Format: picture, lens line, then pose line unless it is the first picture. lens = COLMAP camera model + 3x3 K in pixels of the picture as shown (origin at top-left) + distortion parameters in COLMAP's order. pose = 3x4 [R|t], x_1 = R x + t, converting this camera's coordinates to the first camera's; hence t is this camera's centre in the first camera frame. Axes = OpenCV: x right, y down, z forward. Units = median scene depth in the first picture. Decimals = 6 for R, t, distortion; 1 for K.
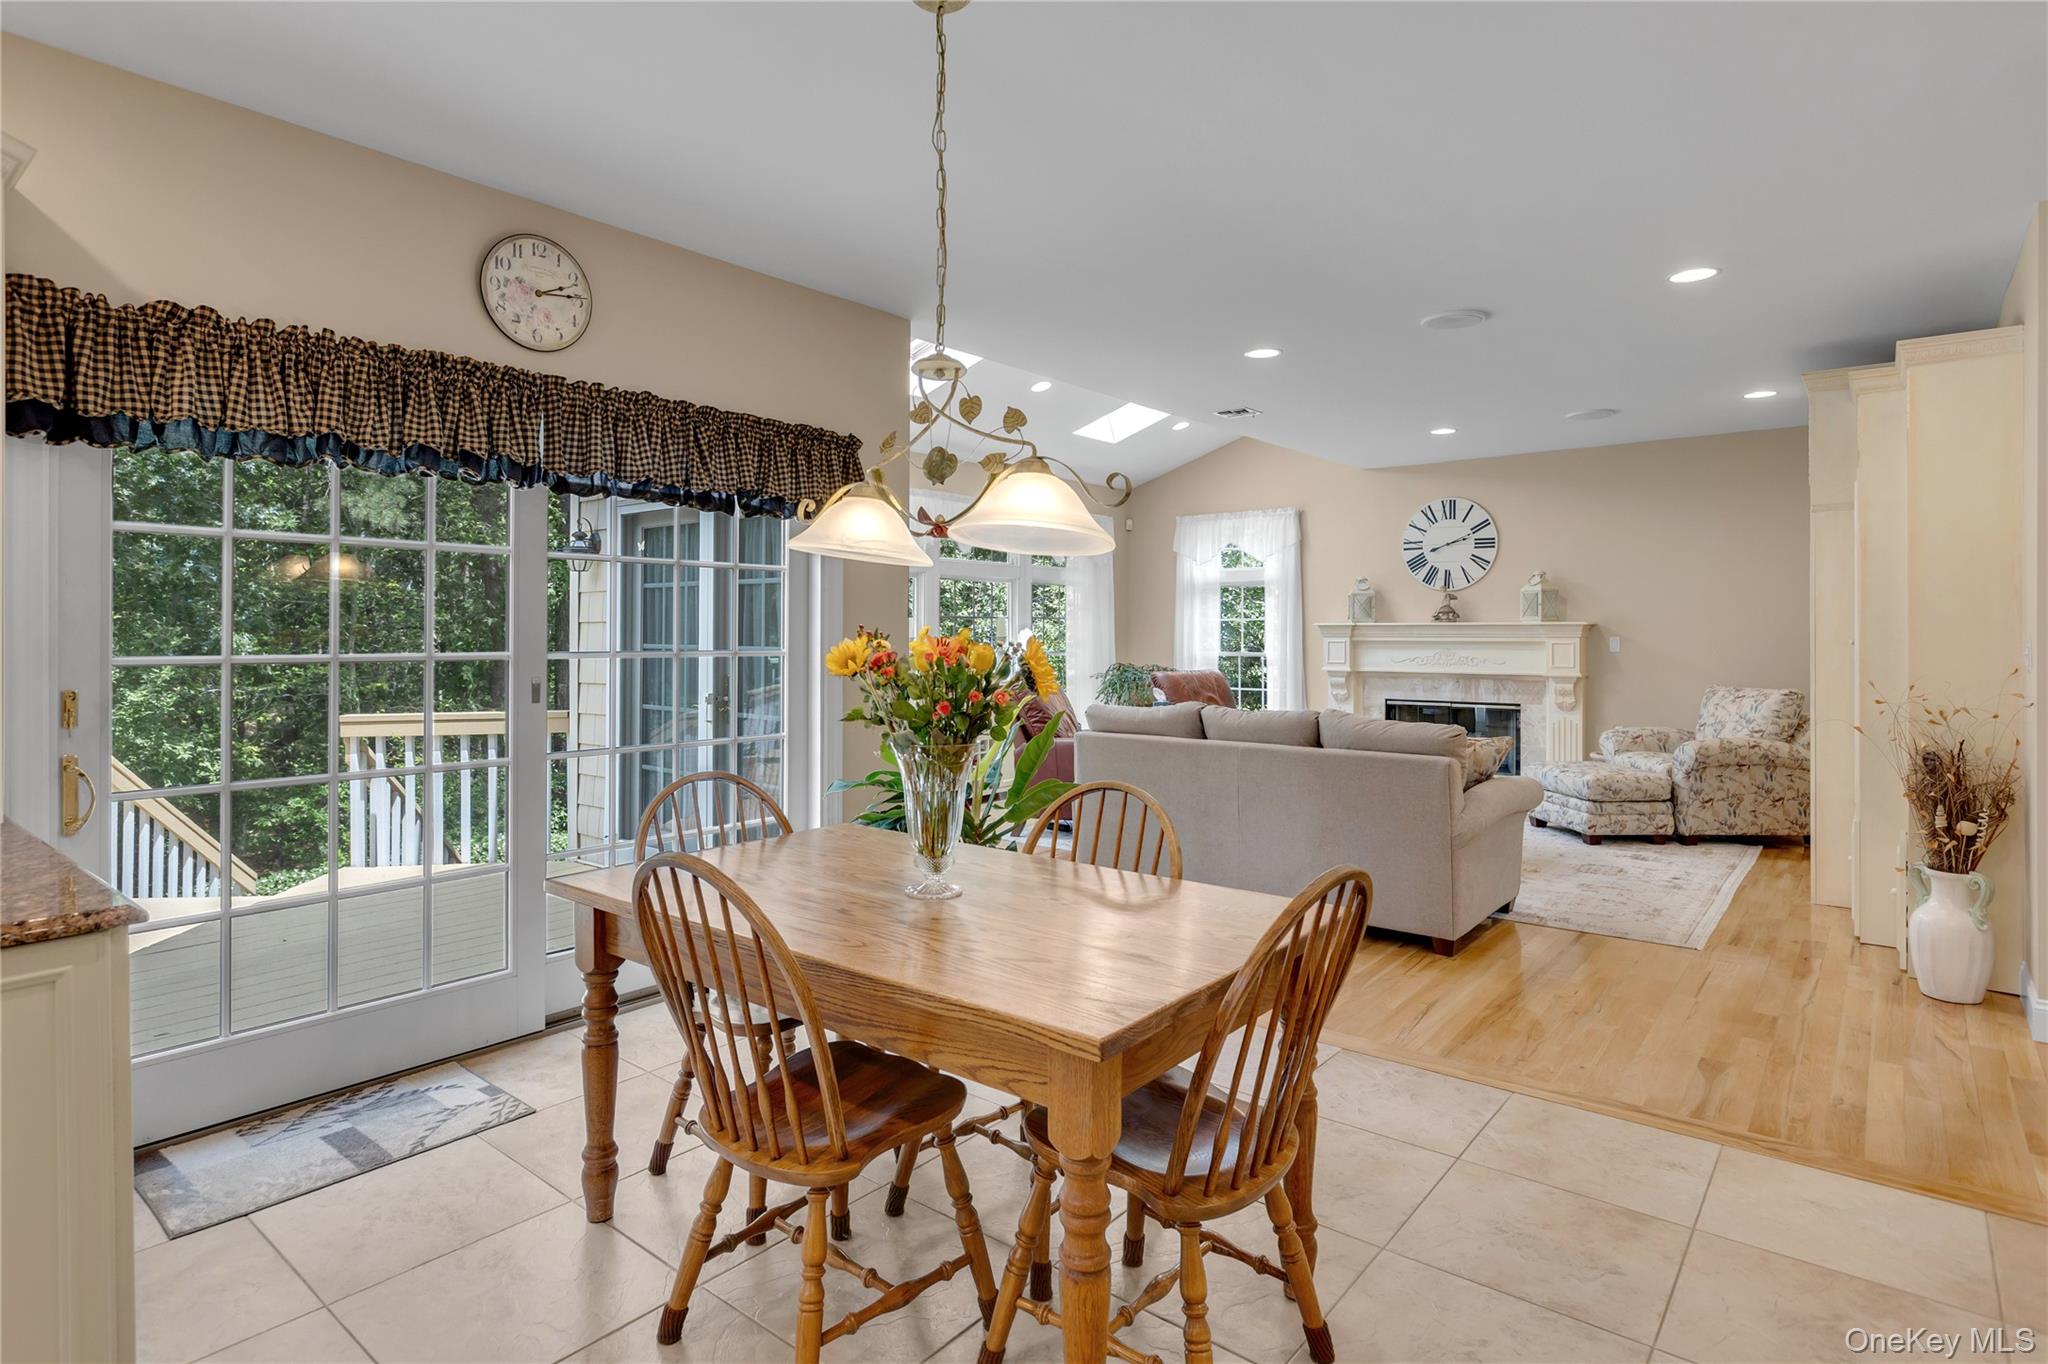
lens RADIAL K [[1063.3, 0, 1023.8], [0, 1063.3, 634.6], [0, 0, 1]] dist [0.002365, 0.000666]
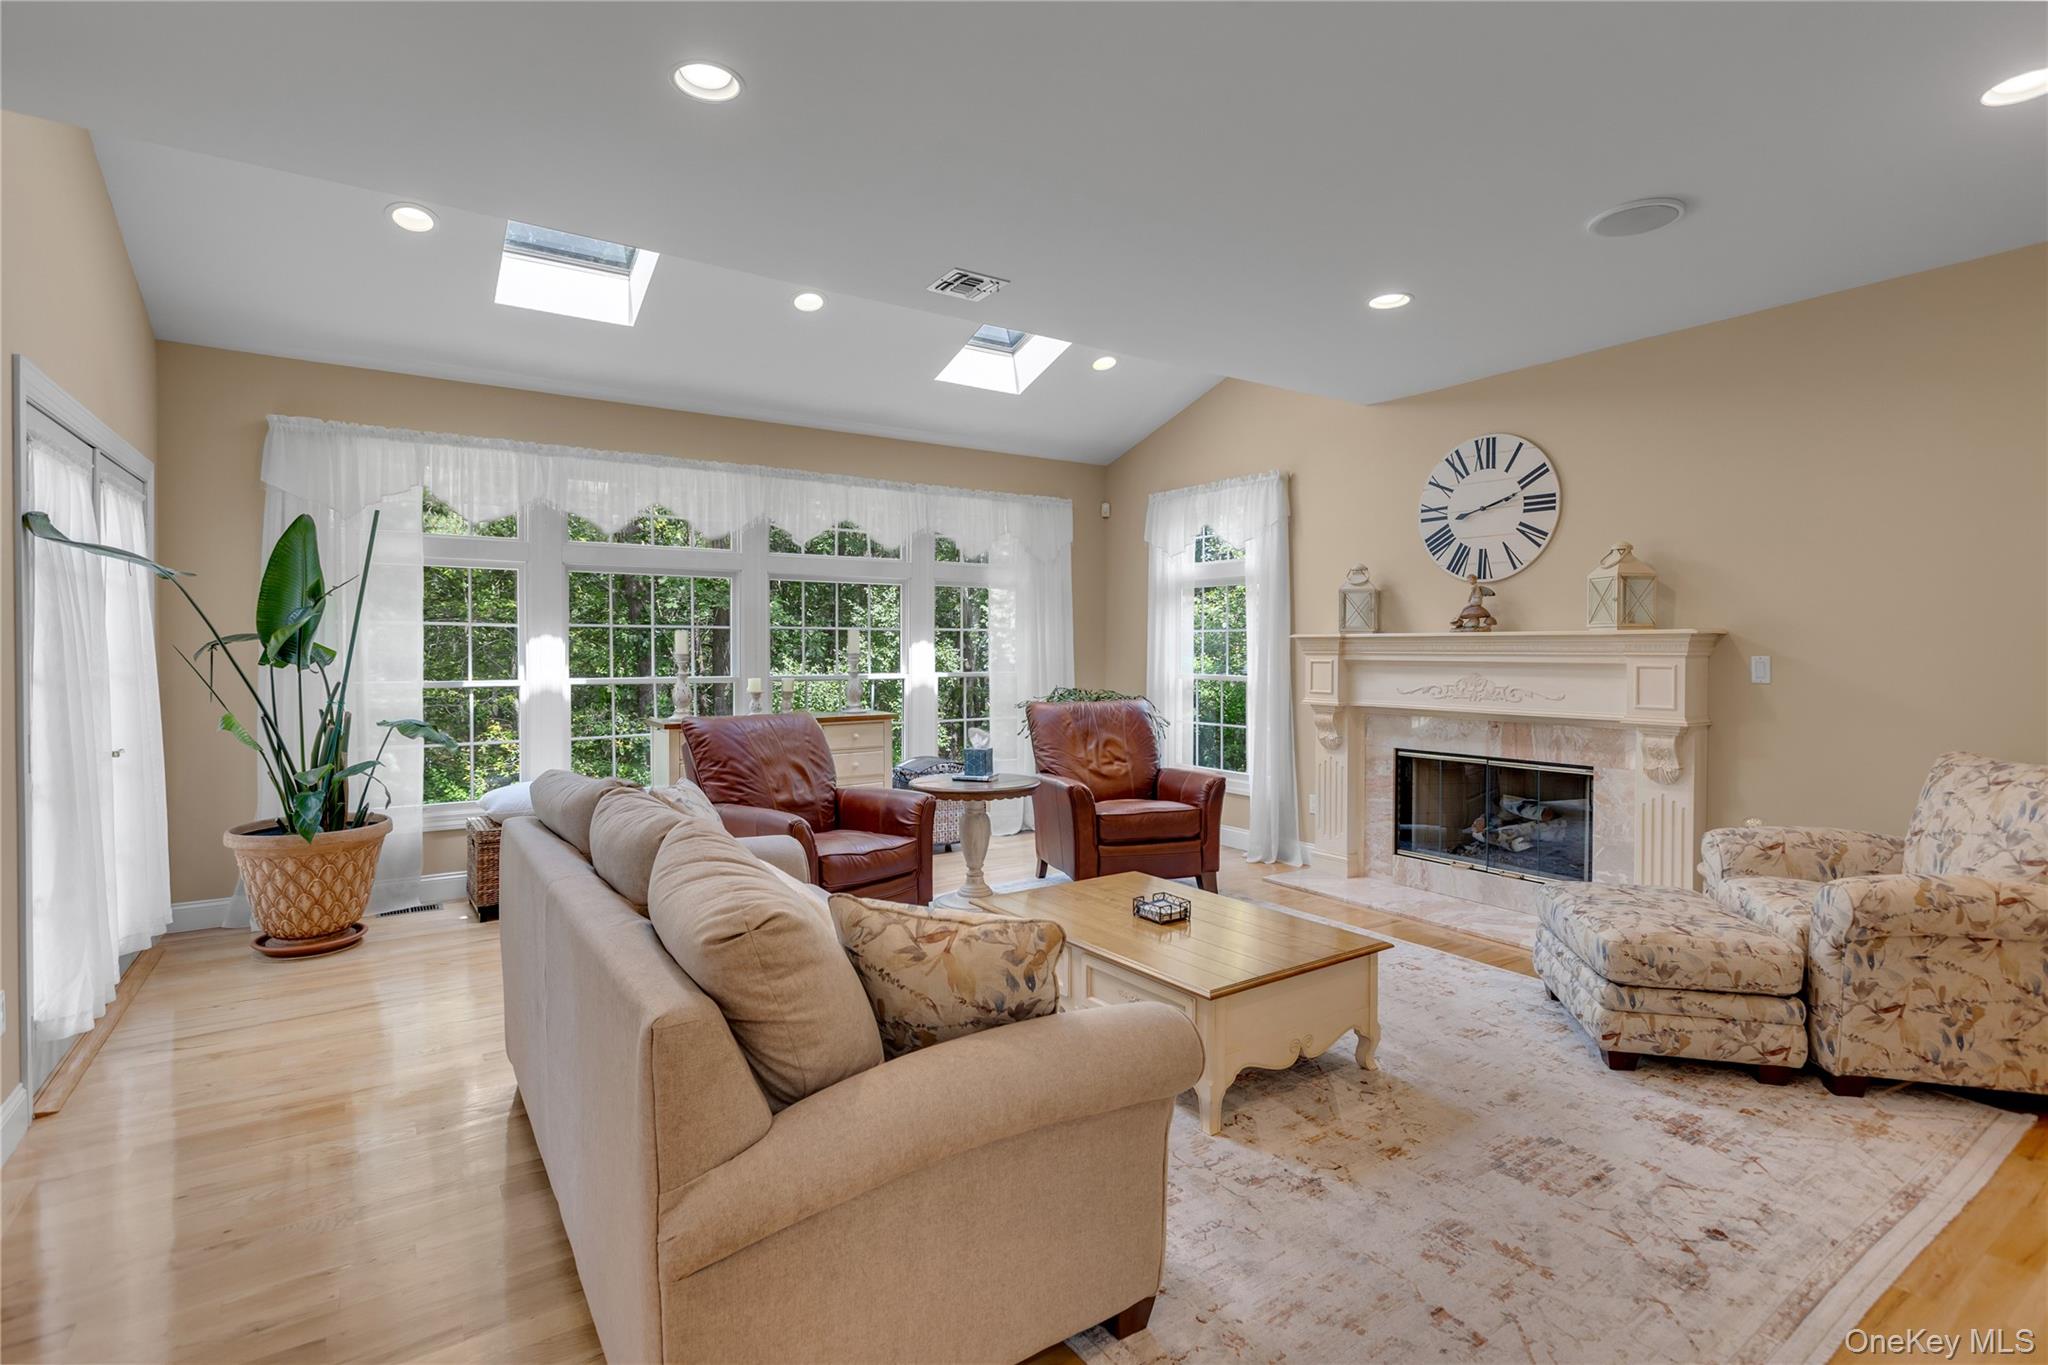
lens RADIAL K [[965.4, 0, 1026.9], [0, 965.4, 668.0], [0, 0, 1]] dist [-0.001963, -0.000876]
pose [[0.958934, 0.006483, -0.283555, 0.320702], [-0.001644, 0.999849, 0.017300, 0.000328], [0.283625, -0.016123, 0.958800, 0.394586]]
